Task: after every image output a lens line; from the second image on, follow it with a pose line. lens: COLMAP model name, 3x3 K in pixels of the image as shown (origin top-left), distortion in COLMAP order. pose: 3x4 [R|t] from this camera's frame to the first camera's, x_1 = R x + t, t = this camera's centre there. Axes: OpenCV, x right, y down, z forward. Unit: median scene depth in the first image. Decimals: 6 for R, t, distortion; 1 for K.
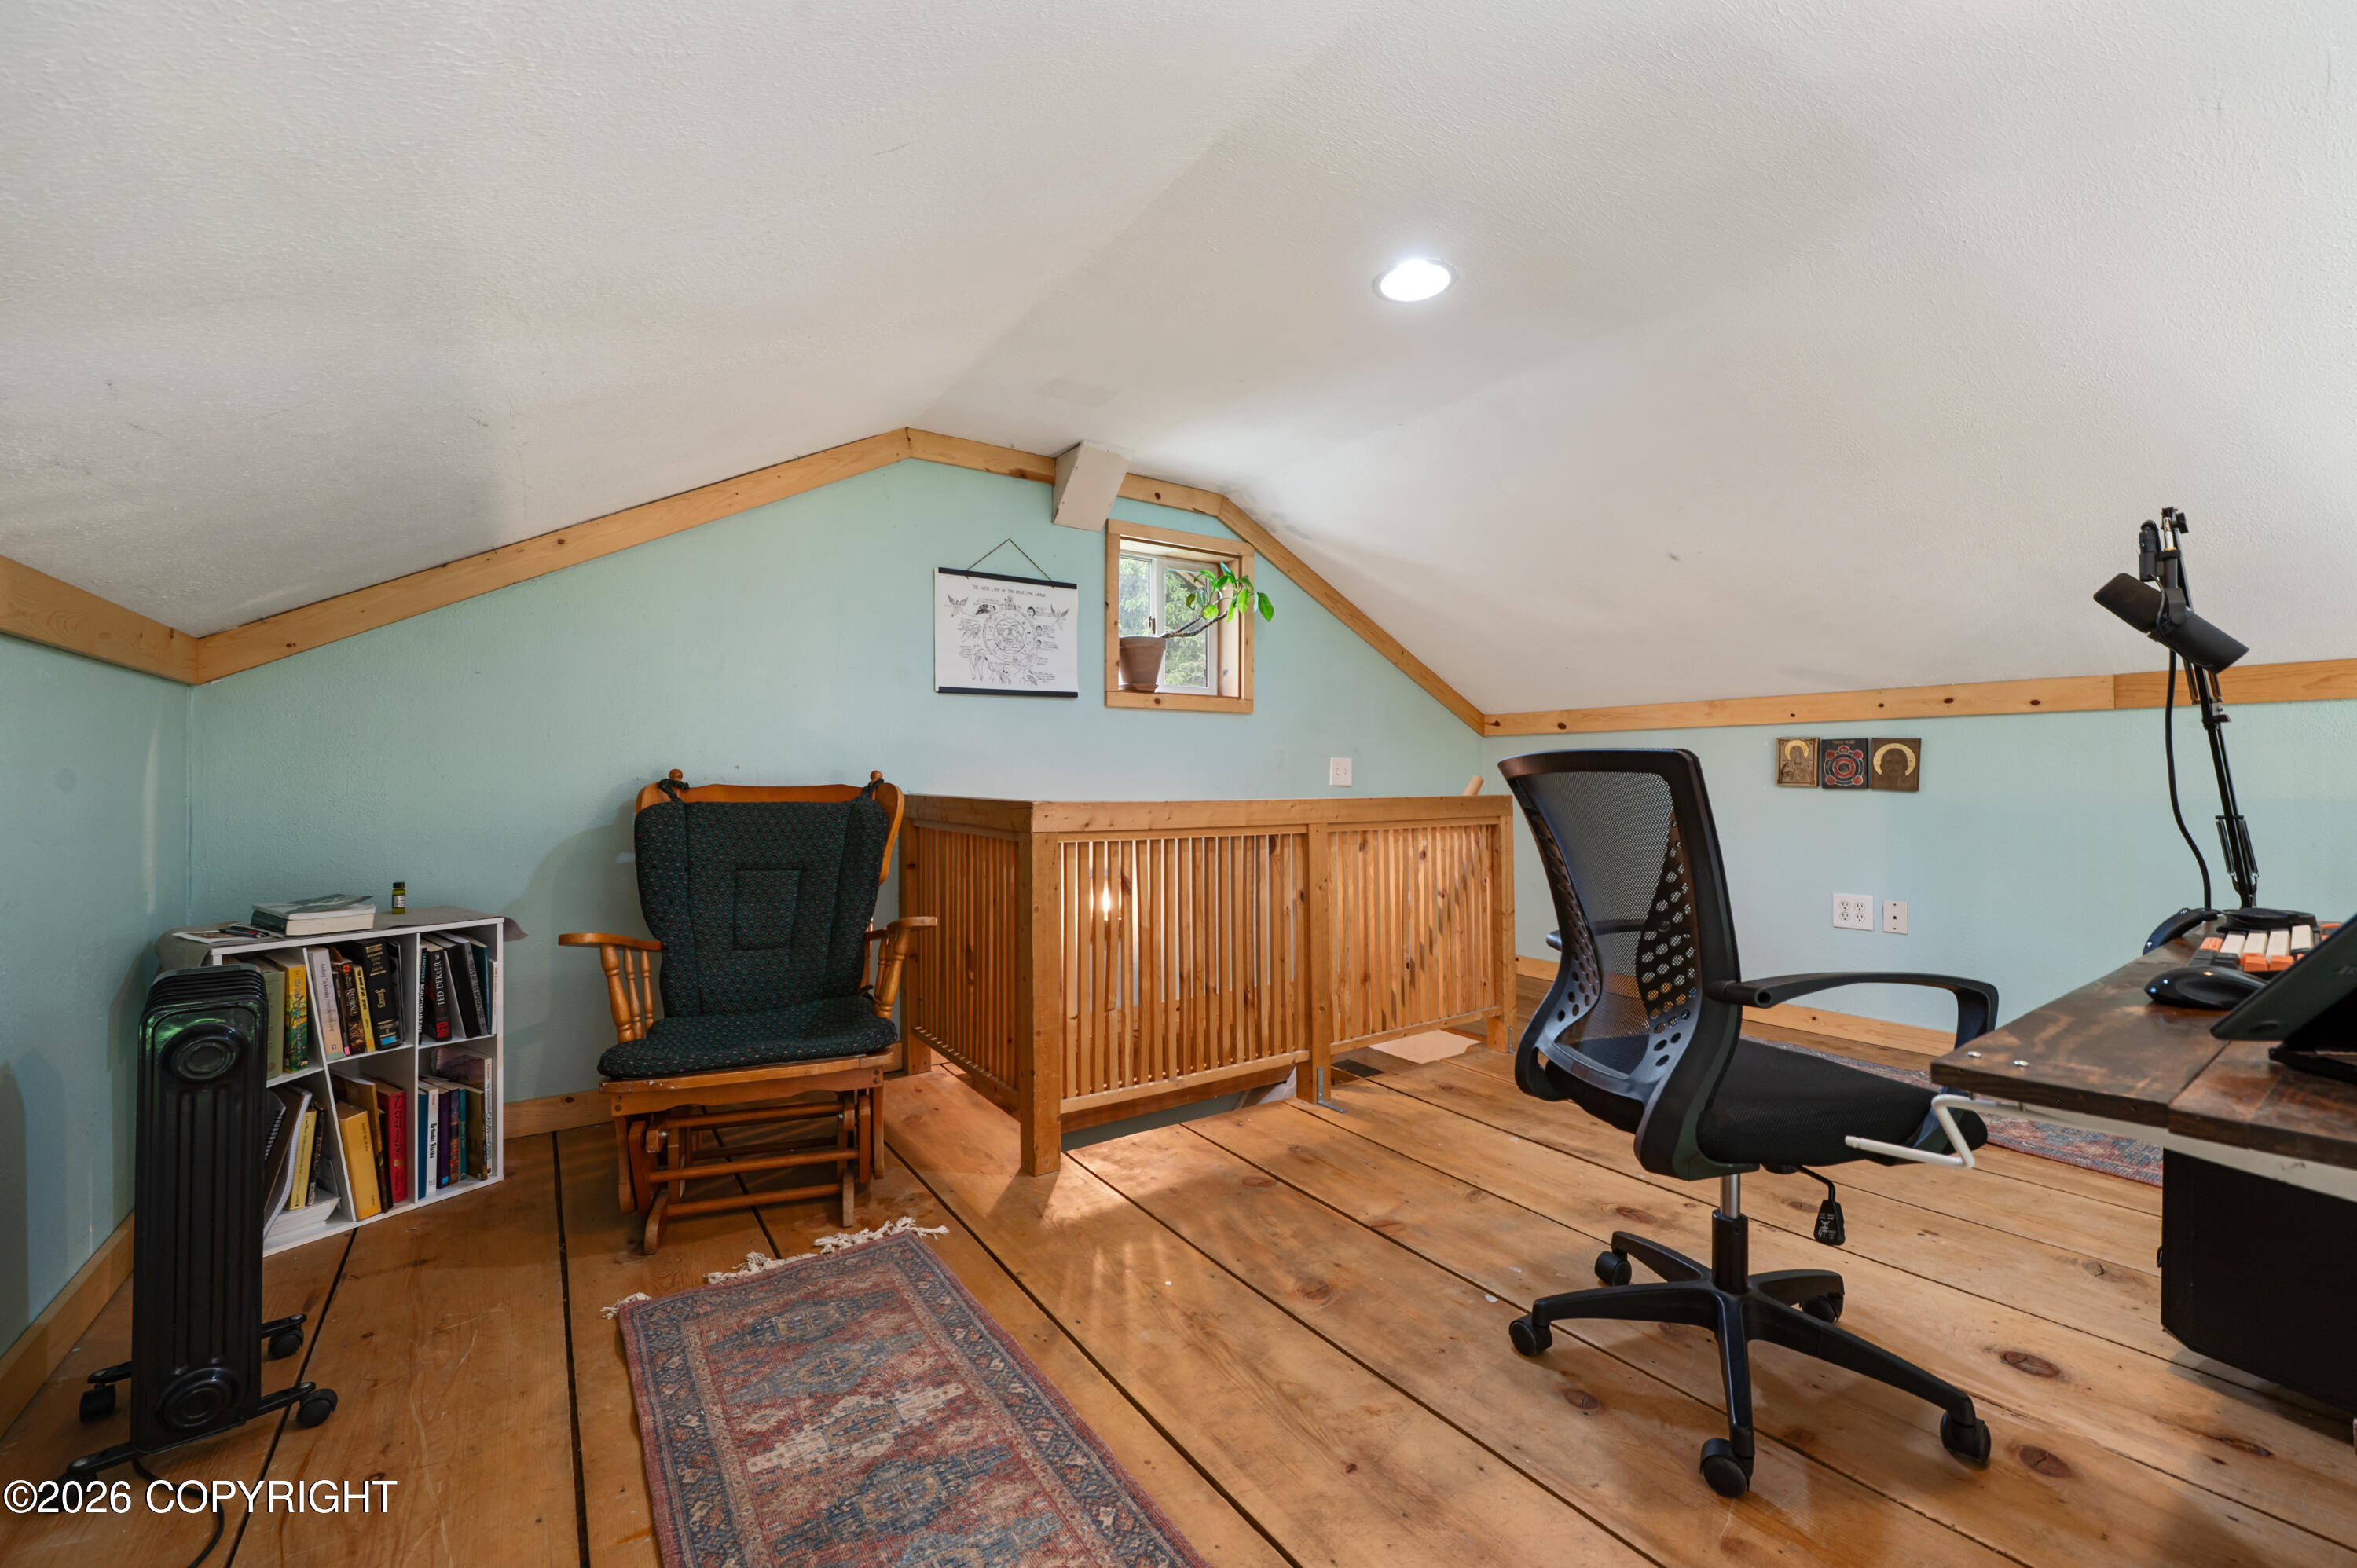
lens RADIAL K [[934.7, 0, 1177.4], [0, 934.7, 777.2], [0, 0, 1]] dist [-0.006890, -0.000439]
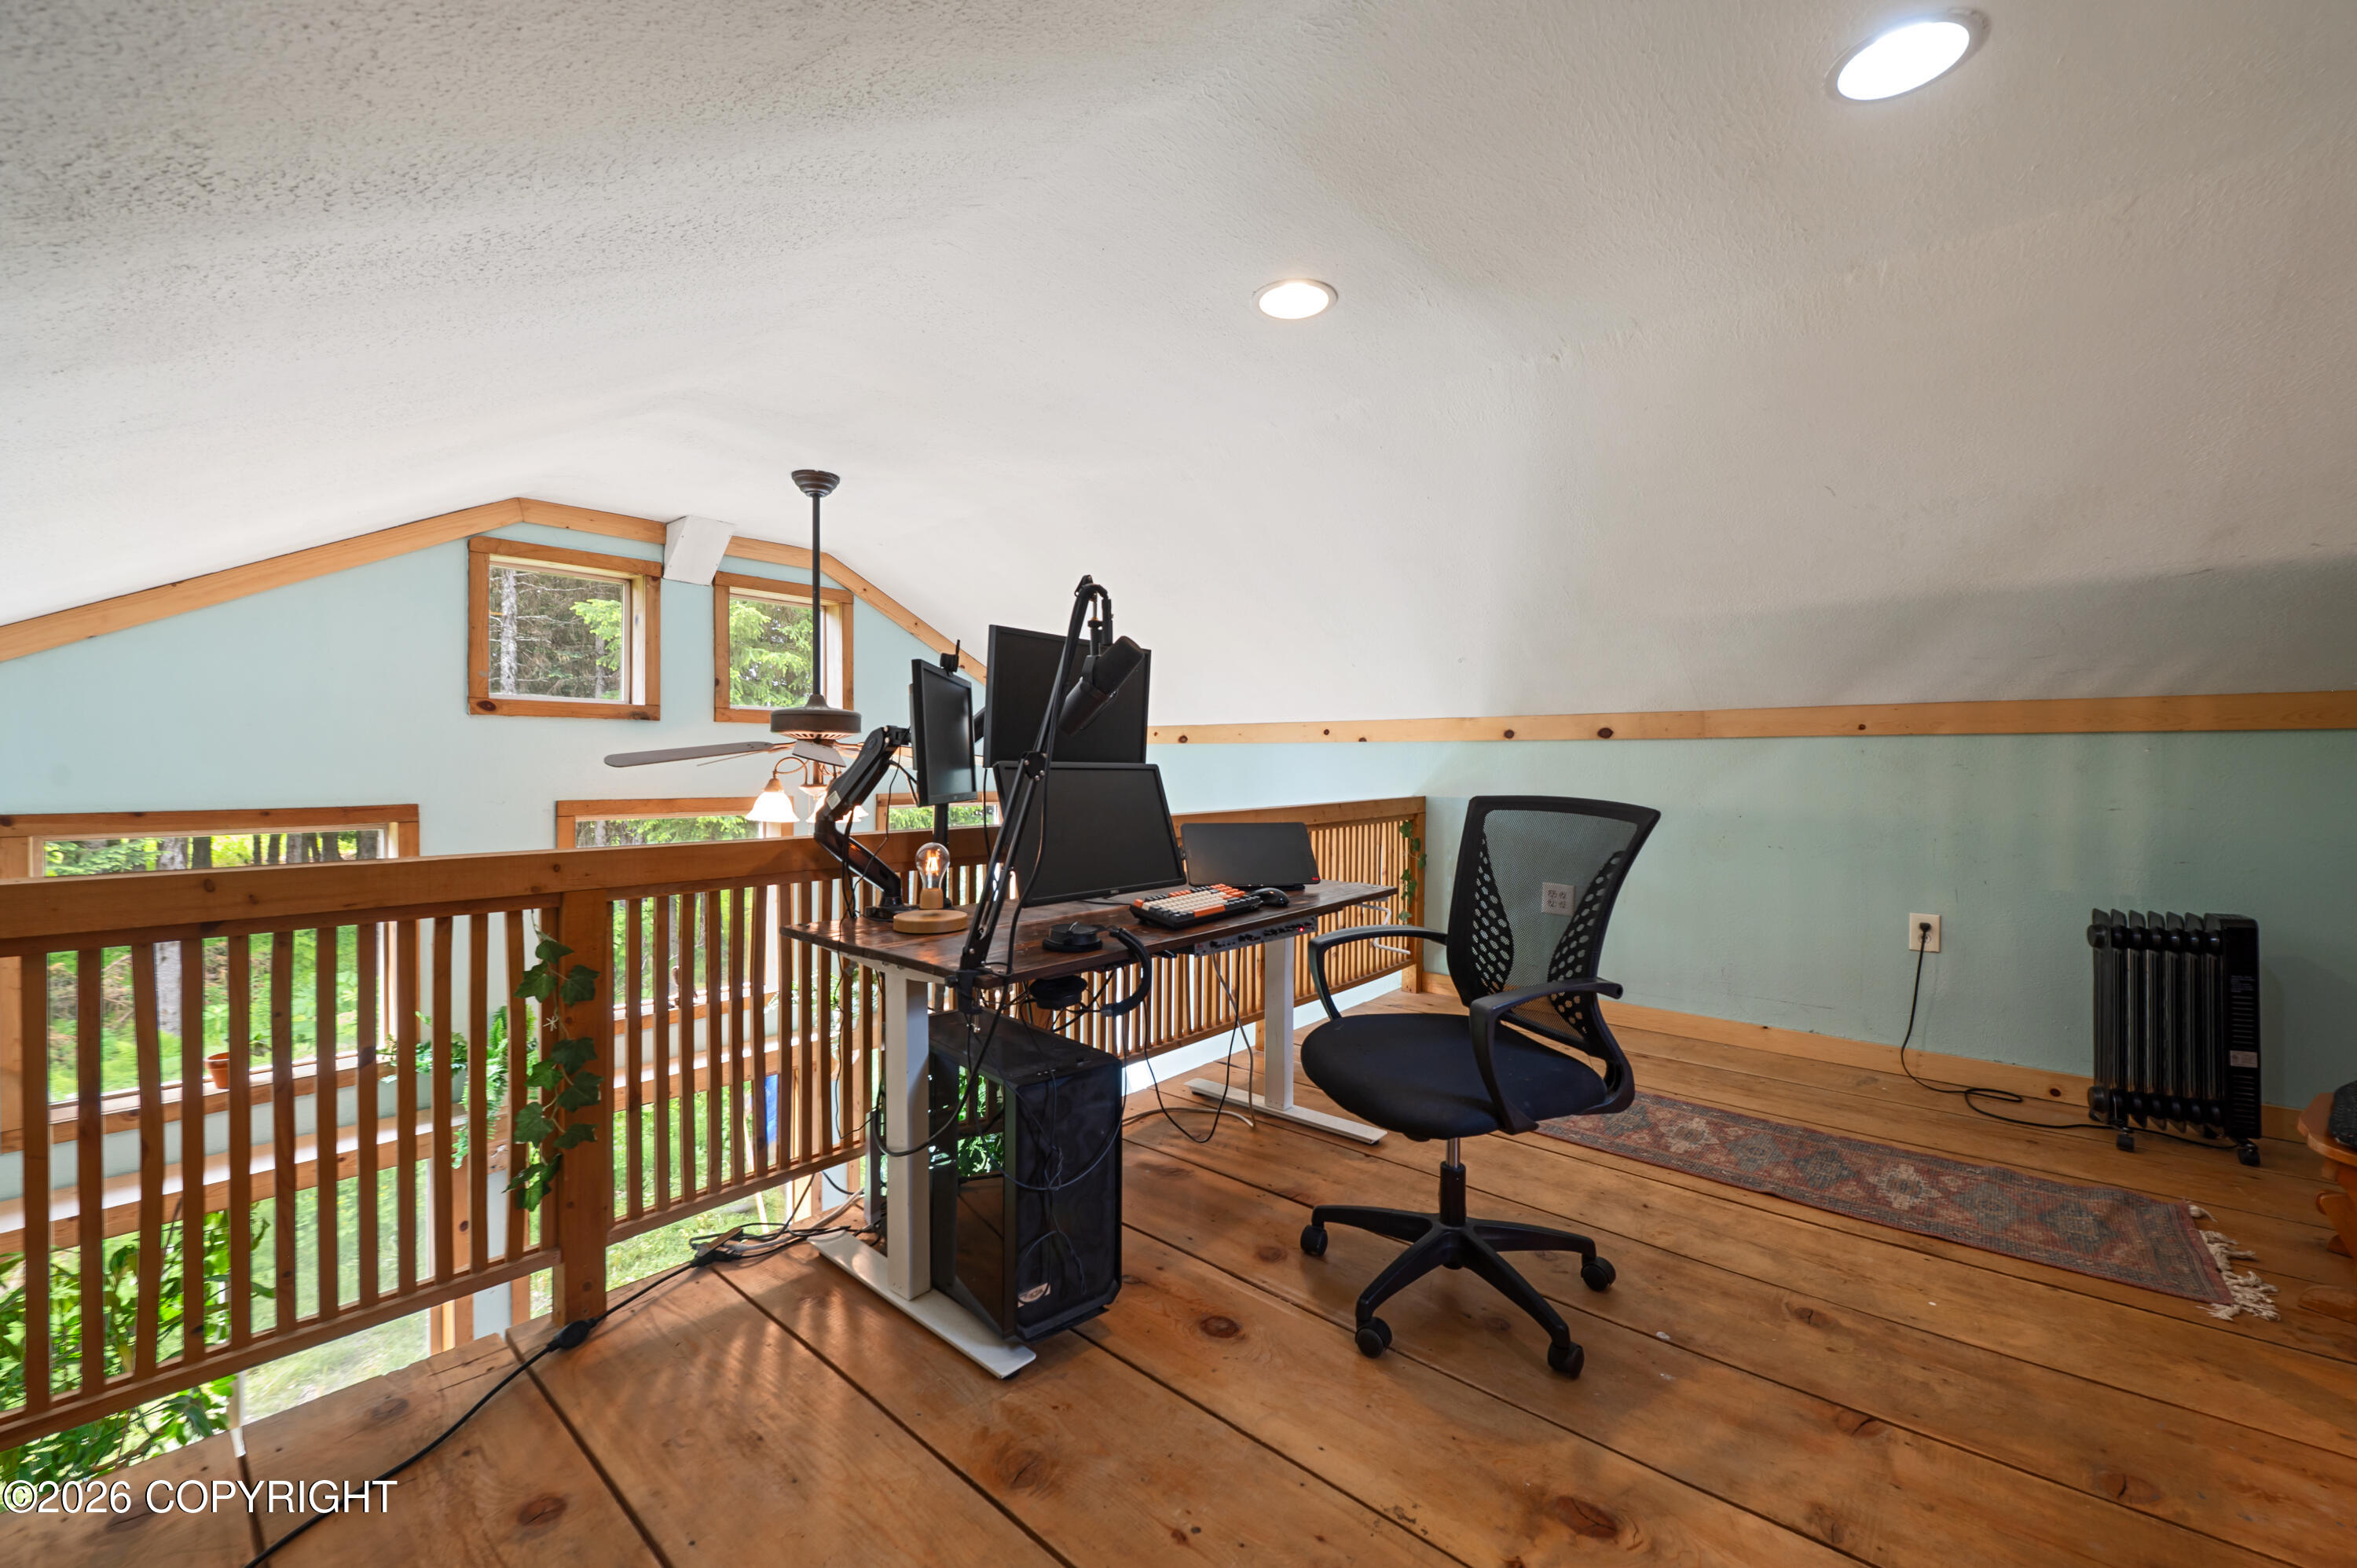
lens RADIAL K [[934.7, 0, 1177.4], [0, 934.7, 777.2], [0, 0, 1]] dist [-0.006890, -0.000439]
pose [[-0.964971, -0.000165, -0.262357, 1.282379], [-0.001791, 0.999981, 0.005960, -0.058296], [0.262351, 0.006222, -0.964952, 2.109371]]
